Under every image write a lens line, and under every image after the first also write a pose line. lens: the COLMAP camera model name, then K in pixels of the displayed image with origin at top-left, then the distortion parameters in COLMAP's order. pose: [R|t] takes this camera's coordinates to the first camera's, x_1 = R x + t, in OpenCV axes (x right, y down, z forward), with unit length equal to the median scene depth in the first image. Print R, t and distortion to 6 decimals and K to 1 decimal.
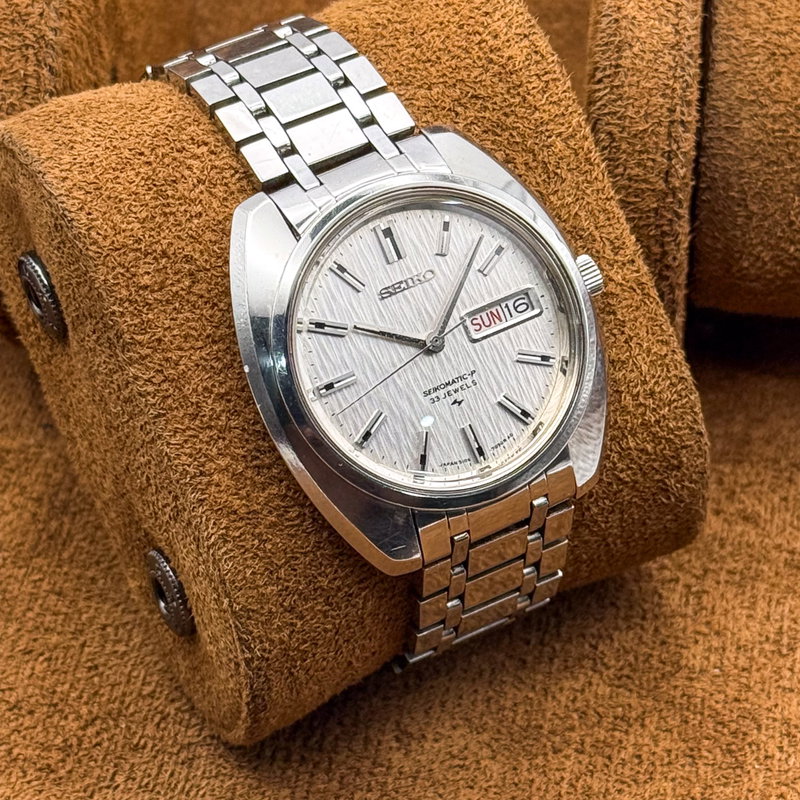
lens RADIAL K [[2835.1, 0, 400.0], [0, 2835.1, 400.0], [0, 0, 1]] dist [0.120900, 3.470018]
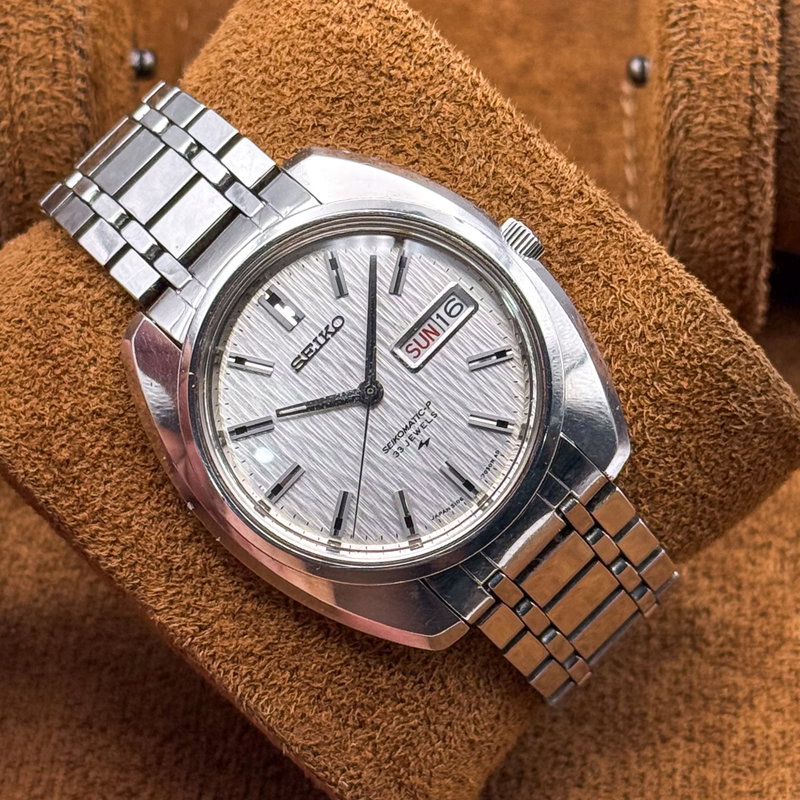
lens RADIAL K [[2835.1, 0, 400.0], [0, 2835.1, 400.0], [0, 0, 1]] dist [0.120900, 3.470018]
pose [[0.875310, -0.387963, -0.288647, 0.265176], [0.405341, 0.914165, 0.000473, -0.014568], [0.263687, -0.117414, 0.957436, 0.157559]]
